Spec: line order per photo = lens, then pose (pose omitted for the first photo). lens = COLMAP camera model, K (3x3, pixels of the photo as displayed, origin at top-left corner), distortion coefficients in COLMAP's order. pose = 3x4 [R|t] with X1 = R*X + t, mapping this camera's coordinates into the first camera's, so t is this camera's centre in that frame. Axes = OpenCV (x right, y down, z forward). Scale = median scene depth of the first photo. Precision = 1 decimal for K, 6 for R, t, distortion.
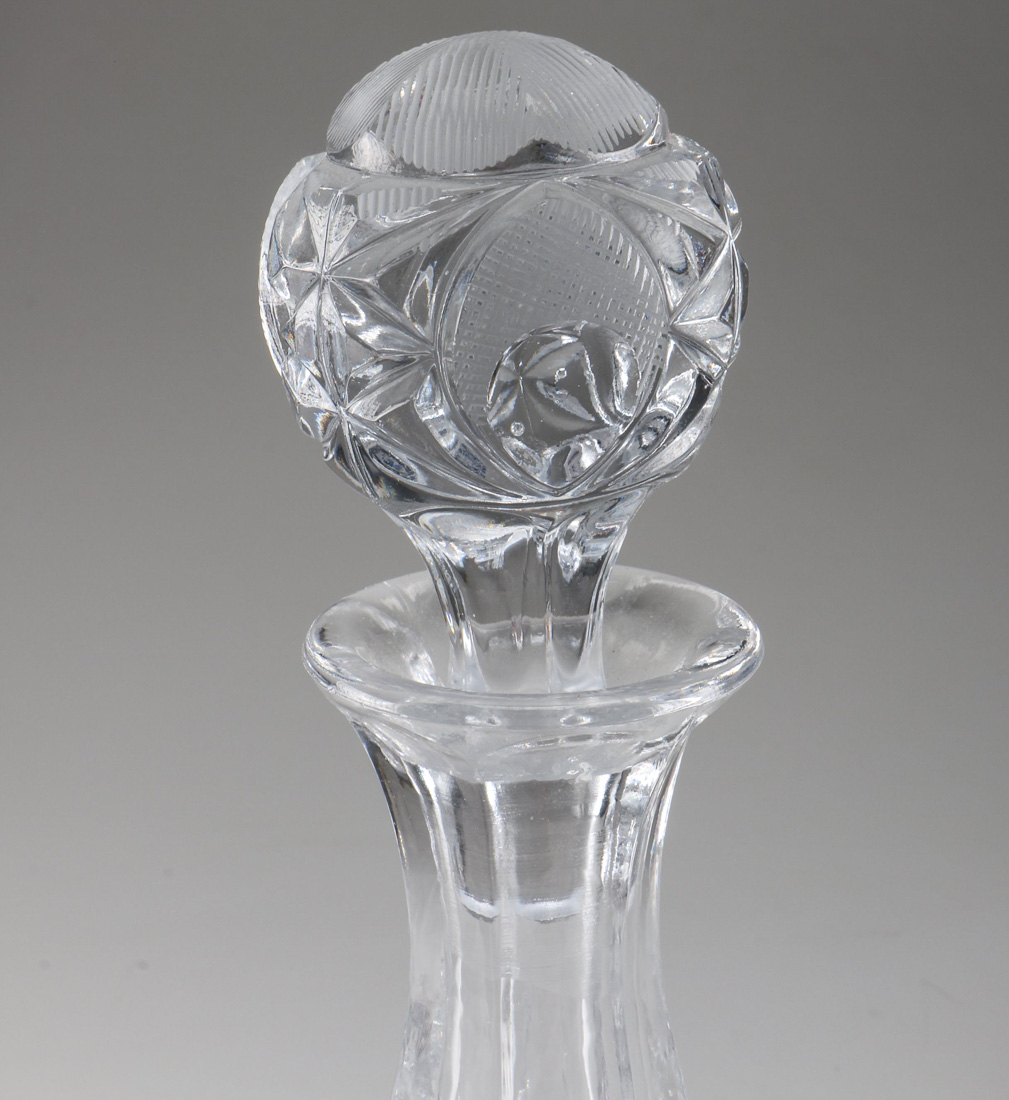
lens RADIAL K [[3544.7, 0, 503.3], [0, 3544.7, 545.6], [0, 0, 1]] dist [0.194161, 0.000000]
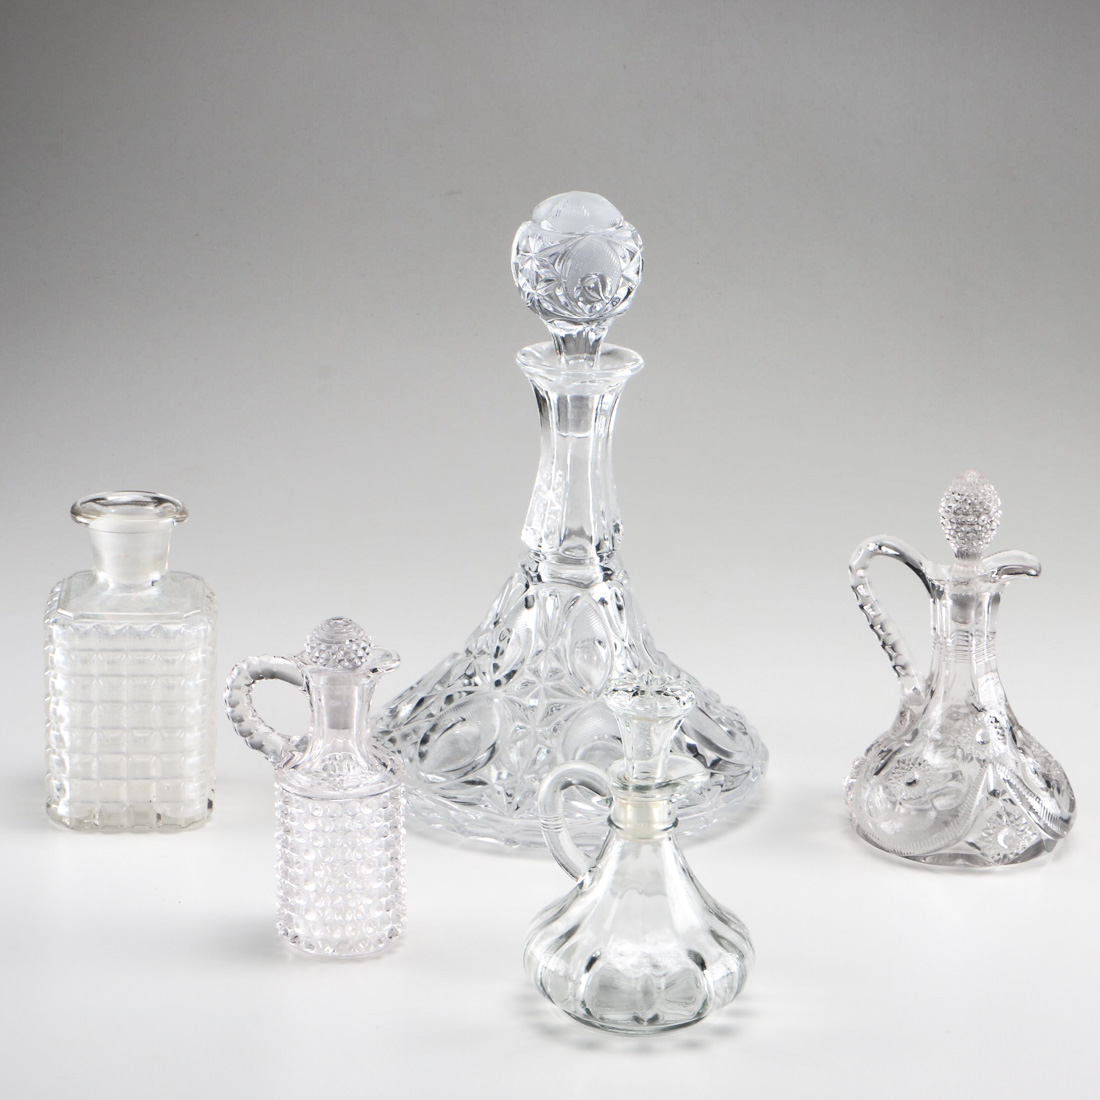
lens RADIAL K [[3162.3, 0, 551.3], [0, 3162.3, 549.4], [0, 0, 1]] dist [-0.032268, 0.000000]
pose [[0.998787, 0.044078, 0.021938, -0.087235], [-0.044741, 0.998526, 0.030724, 0.128275], [-0.020551, -0.031668, 0.999287, -2.327435]]
